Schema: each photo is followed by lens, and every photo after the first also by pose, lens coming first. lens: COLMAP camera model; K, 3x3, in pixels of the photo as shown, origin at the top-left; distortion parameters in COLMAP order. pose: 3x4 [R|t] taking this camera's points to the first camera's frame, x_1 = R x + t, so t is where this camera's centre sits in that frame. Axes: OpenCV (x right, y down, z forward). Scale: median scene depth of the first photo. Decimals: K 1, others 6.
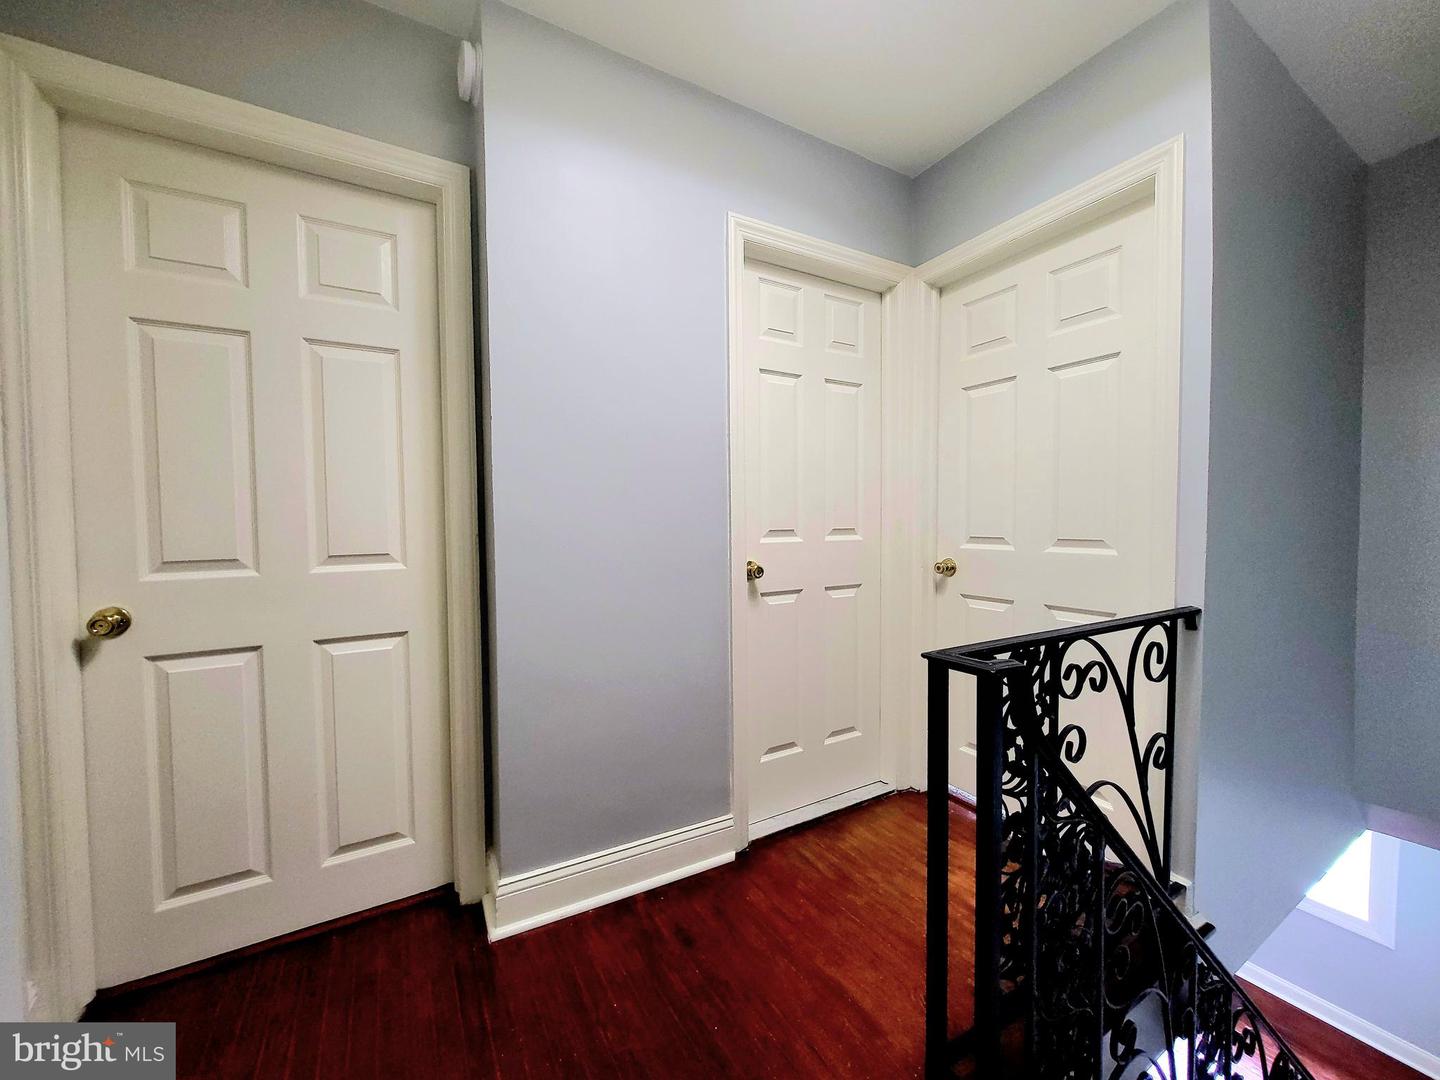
lens RADIAL K [[570.2, 0, 725.2], [0, 570.2, 551.4], [0, 0, 1]] dist [0.002622, -0.000144]
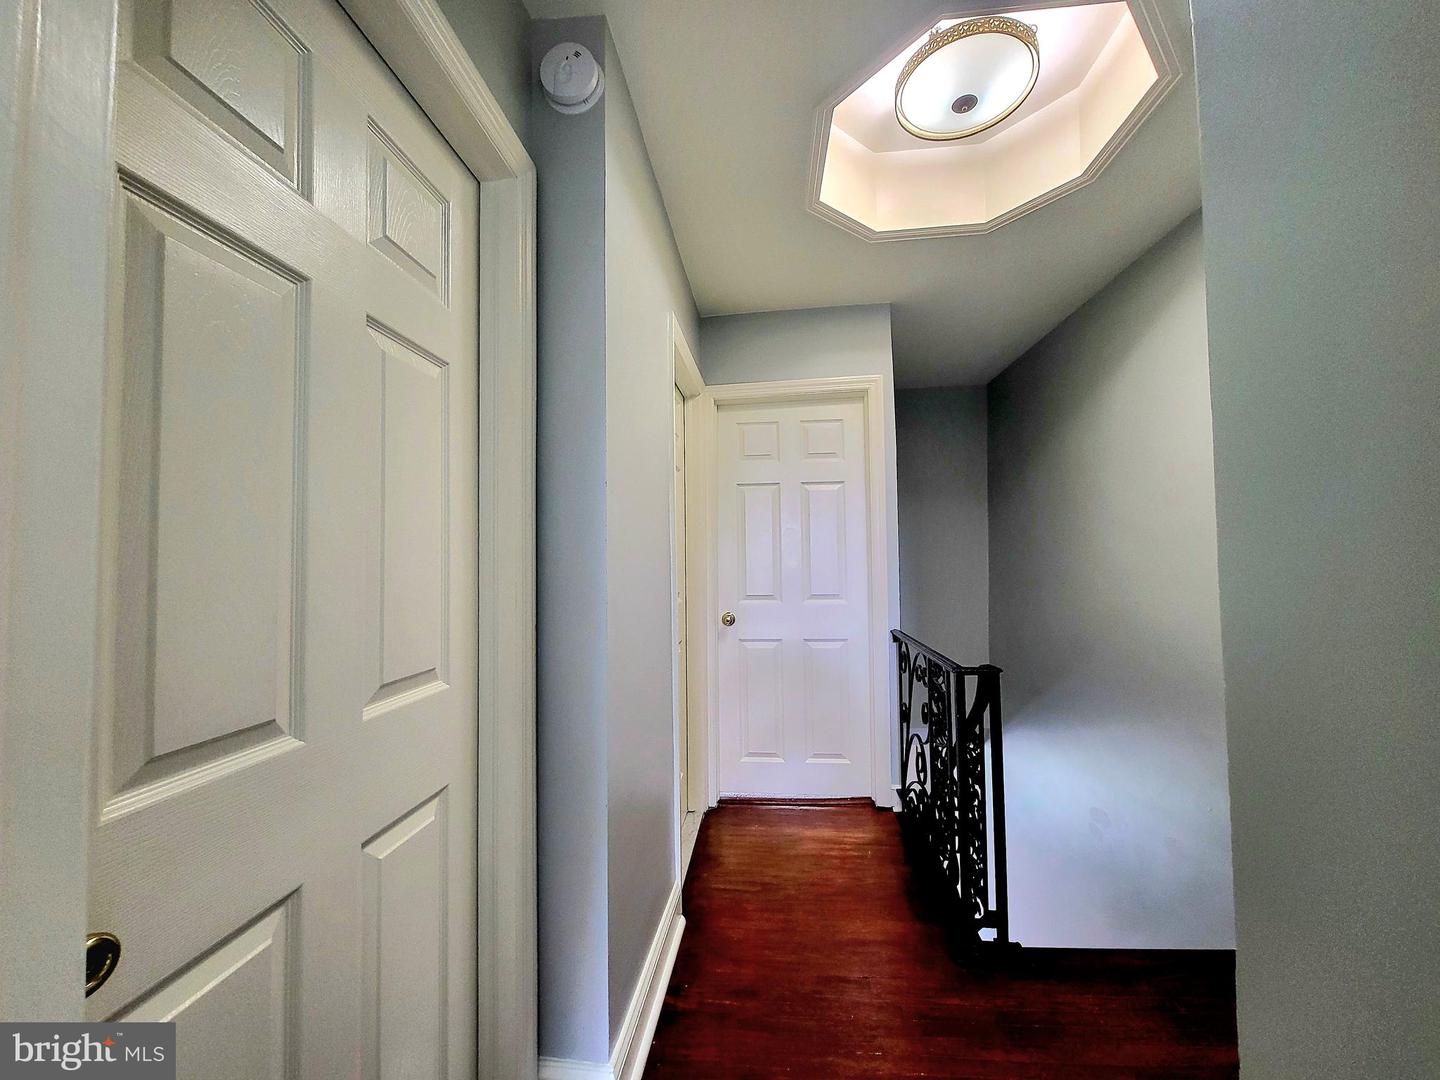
lens RADIAL K [[570.2, 0, 725.2], [0, 570.2, 551.4], [0, 0, 1]] dist [0.002622, -0.000144]
pose [[0.579819, 0.017147, 0.814565, -0.904973], [0.048630, 0.997268, -0.055608, -0.073299], [-0.813292, 0.071855, 0.577401, 0.346377]]
